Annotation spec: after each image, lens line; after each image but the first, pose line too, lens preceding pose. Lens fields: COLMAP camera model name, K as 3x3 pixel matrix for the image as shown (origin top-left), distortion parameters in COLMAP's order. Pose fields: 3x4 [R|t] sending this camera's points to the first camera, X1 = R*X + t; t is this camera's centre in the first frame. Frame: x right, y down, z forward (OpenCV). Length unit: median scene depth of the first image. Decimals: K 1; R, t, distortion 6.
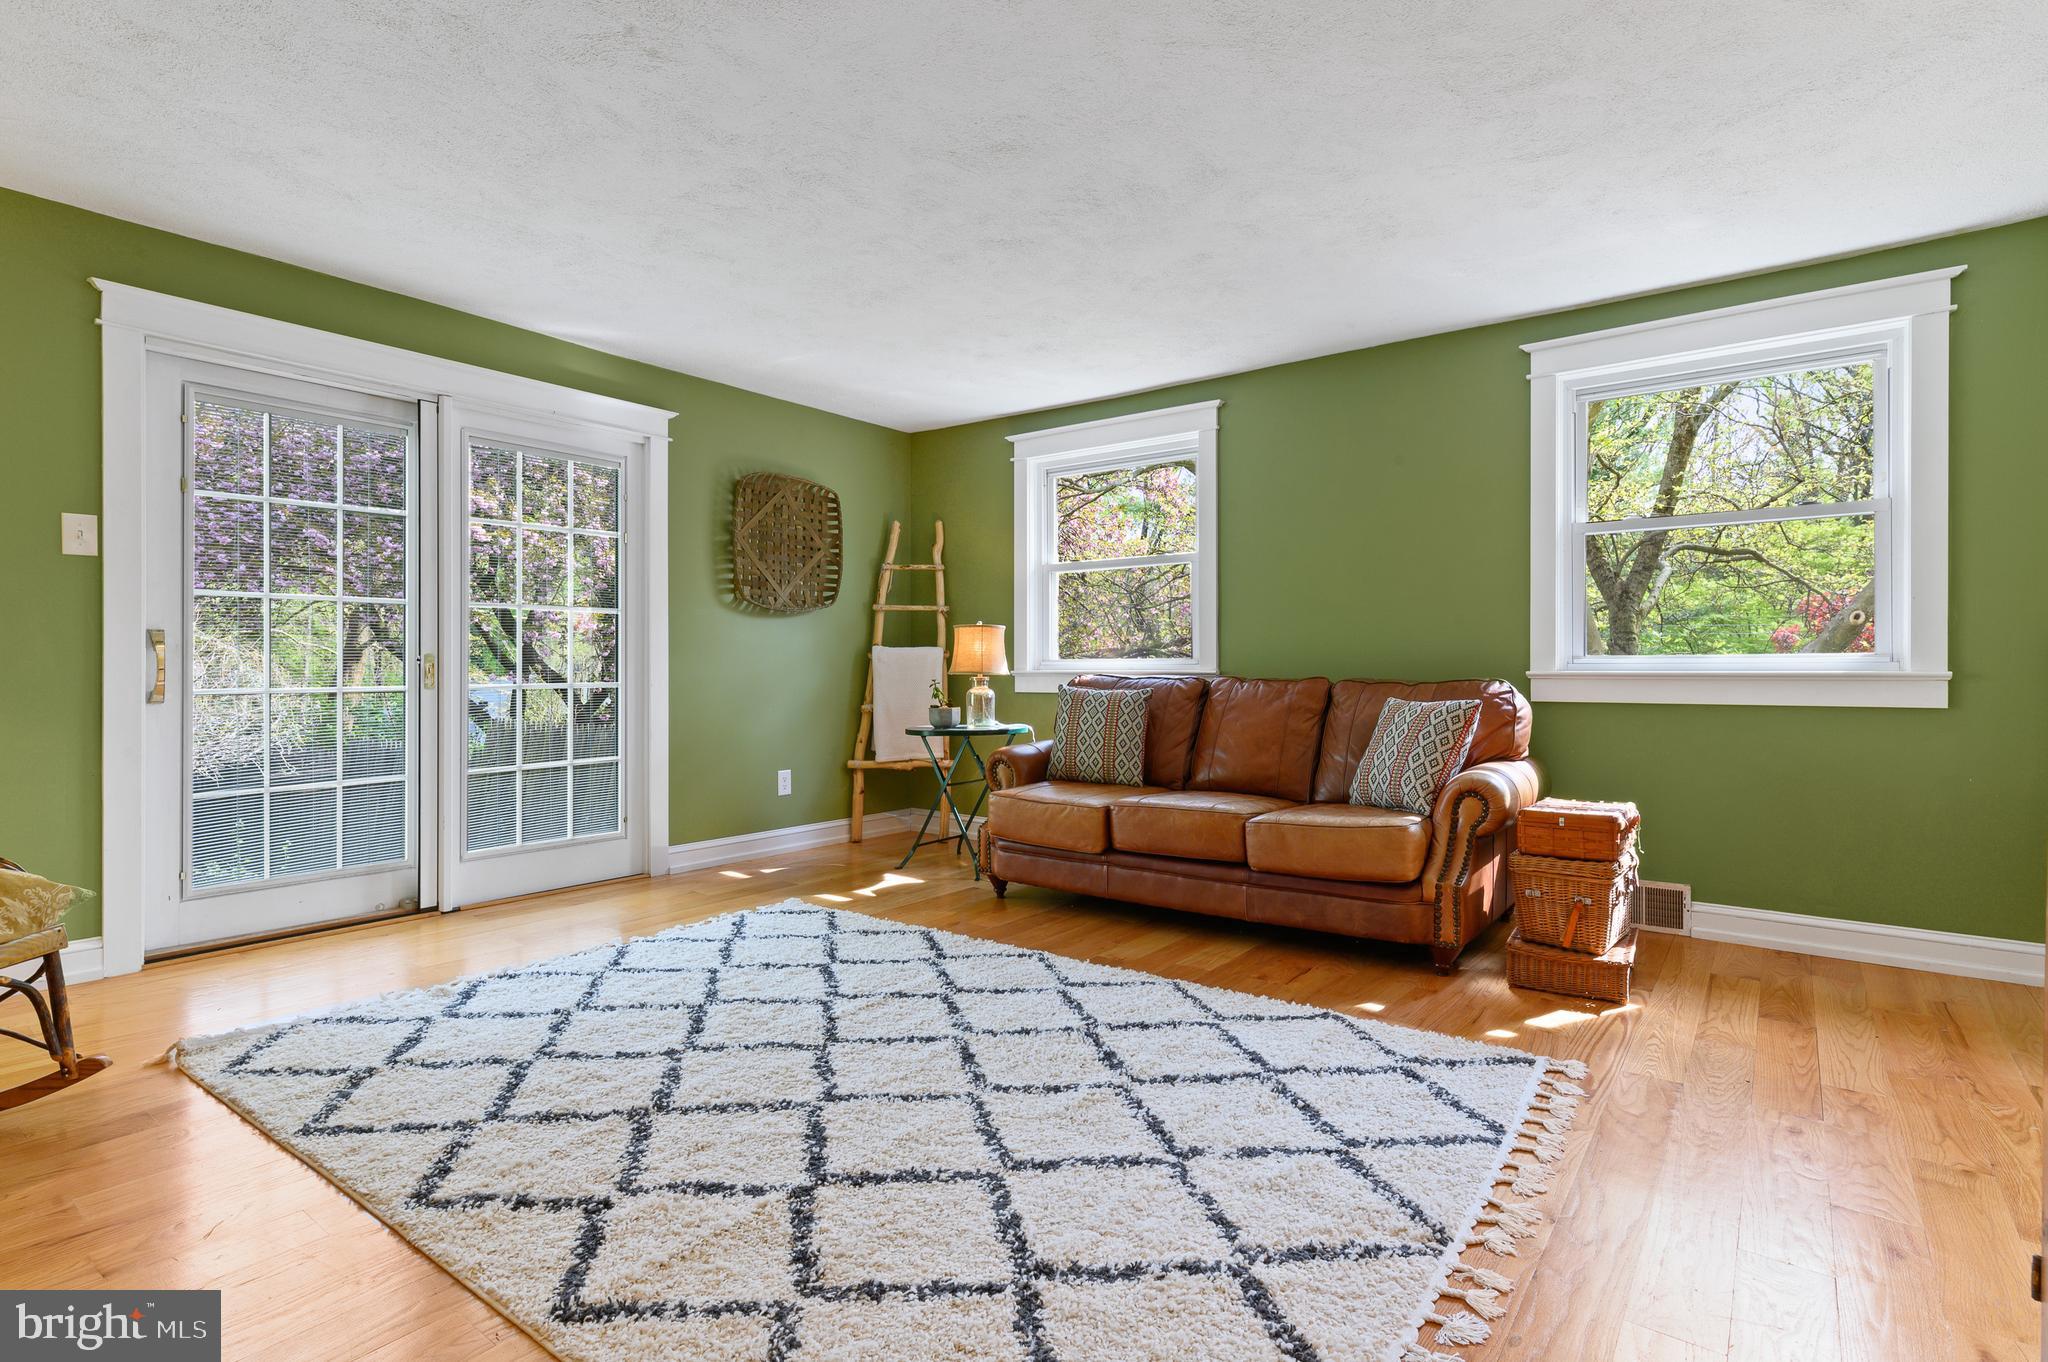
lens RADIAL K [[984.1, 0, 1024.0], [0, 984.1, 681.0], [0, 0, 1]] dist [-0.003068, -0.000285]
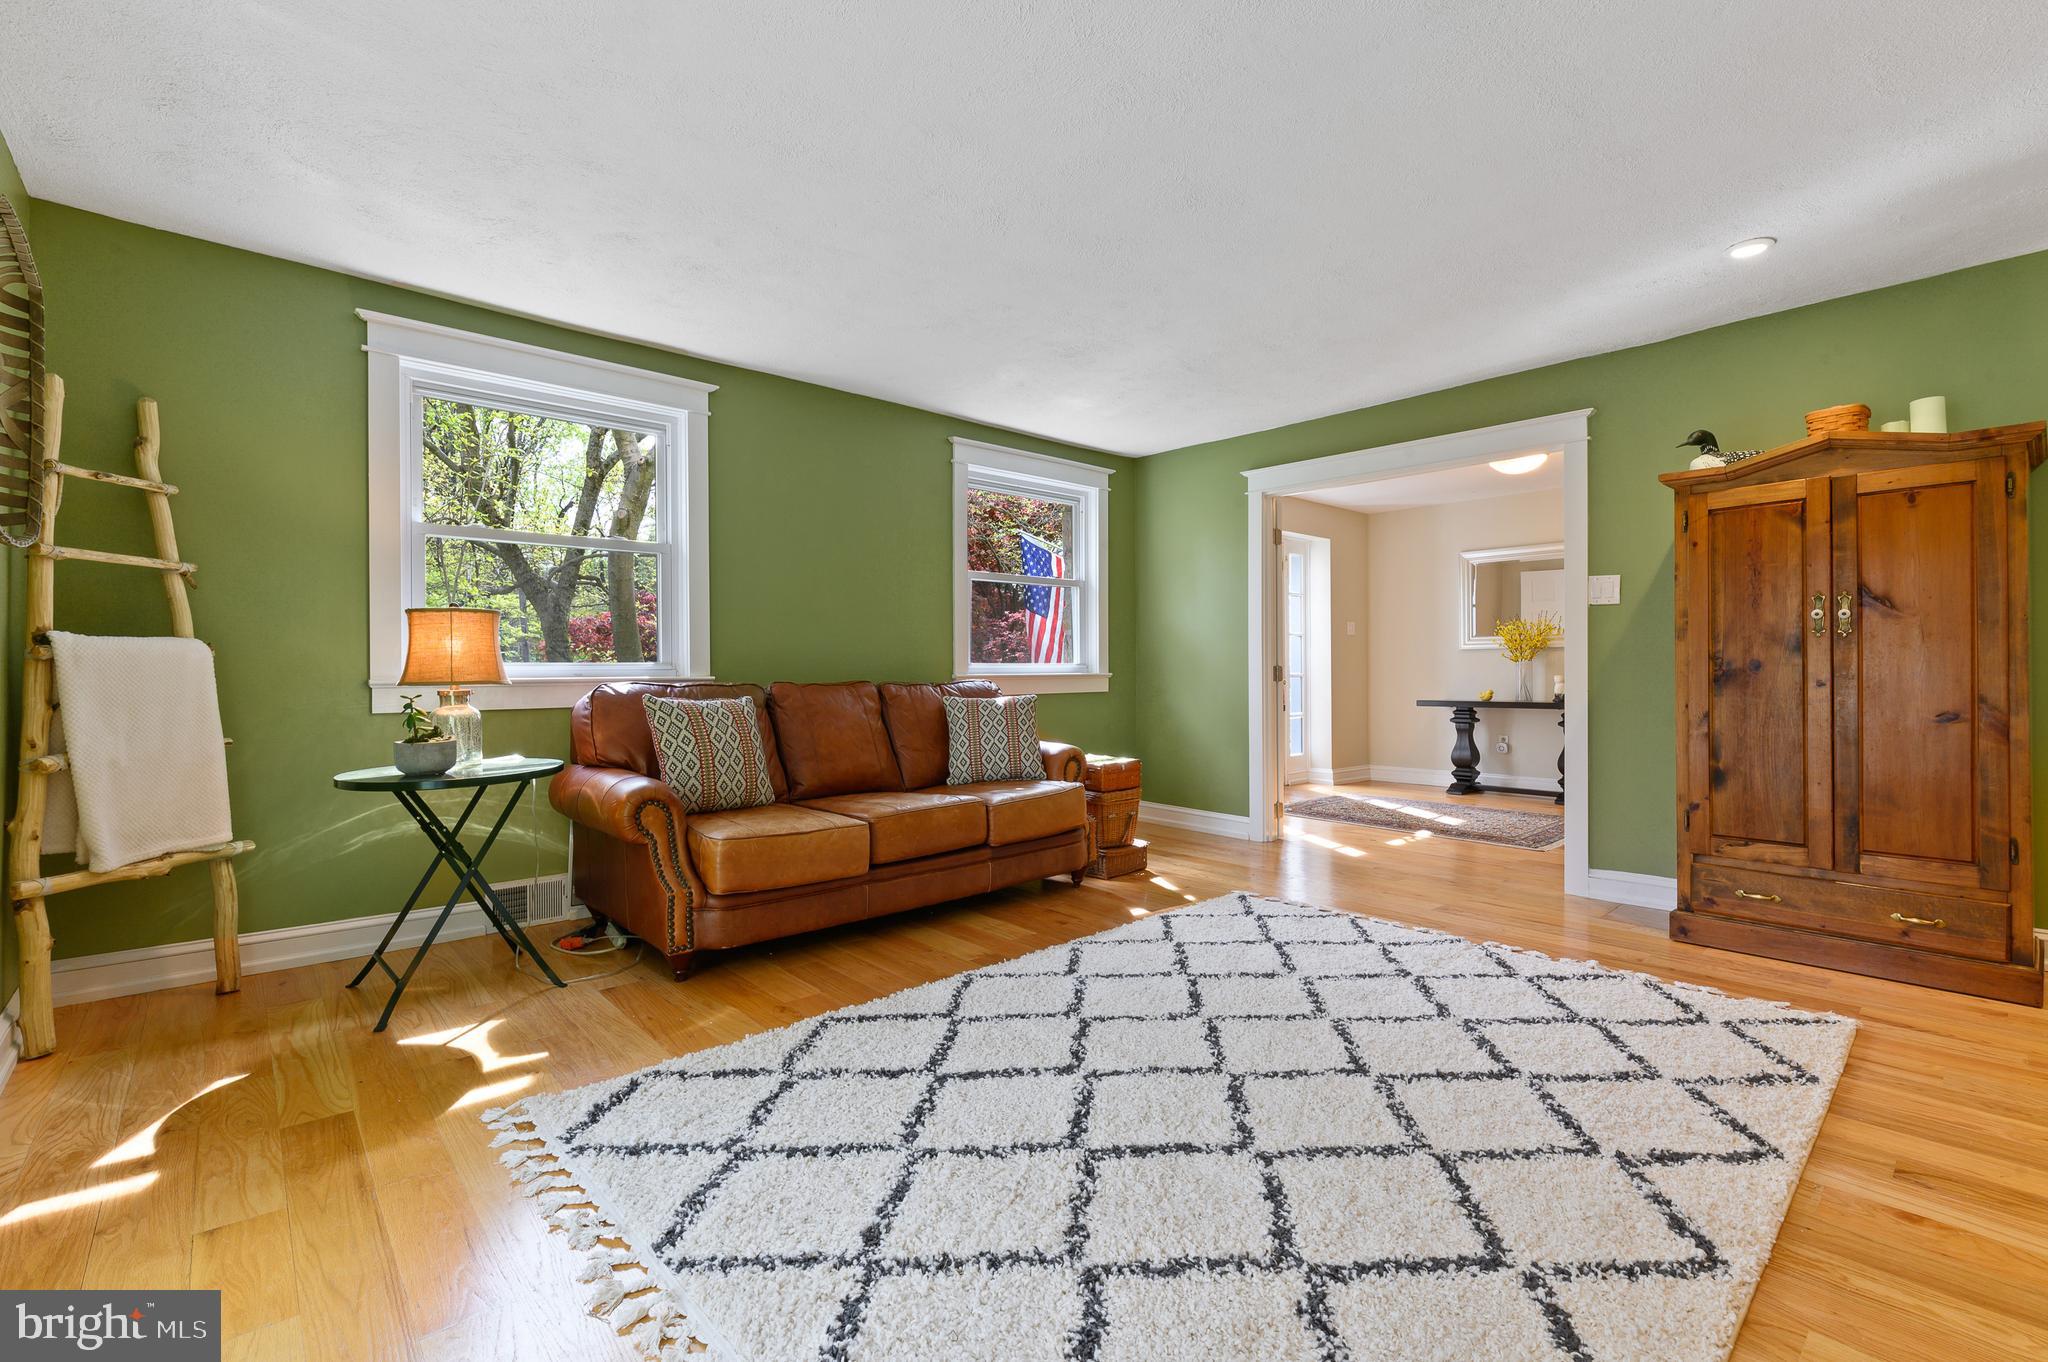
lens RADIAL K [[897.9, 0, 1024.0], [0, 897.9, 681.0], [0, 0, 1]] dist [0.001283, -0.000383]
pose [[0.194458, -0.012744, 0.980828, -0.928751], [0.016933, 0.999810, 0.009634, -0.015346], [-0.980765, 0.014735, 0.194637, 0.877442]]
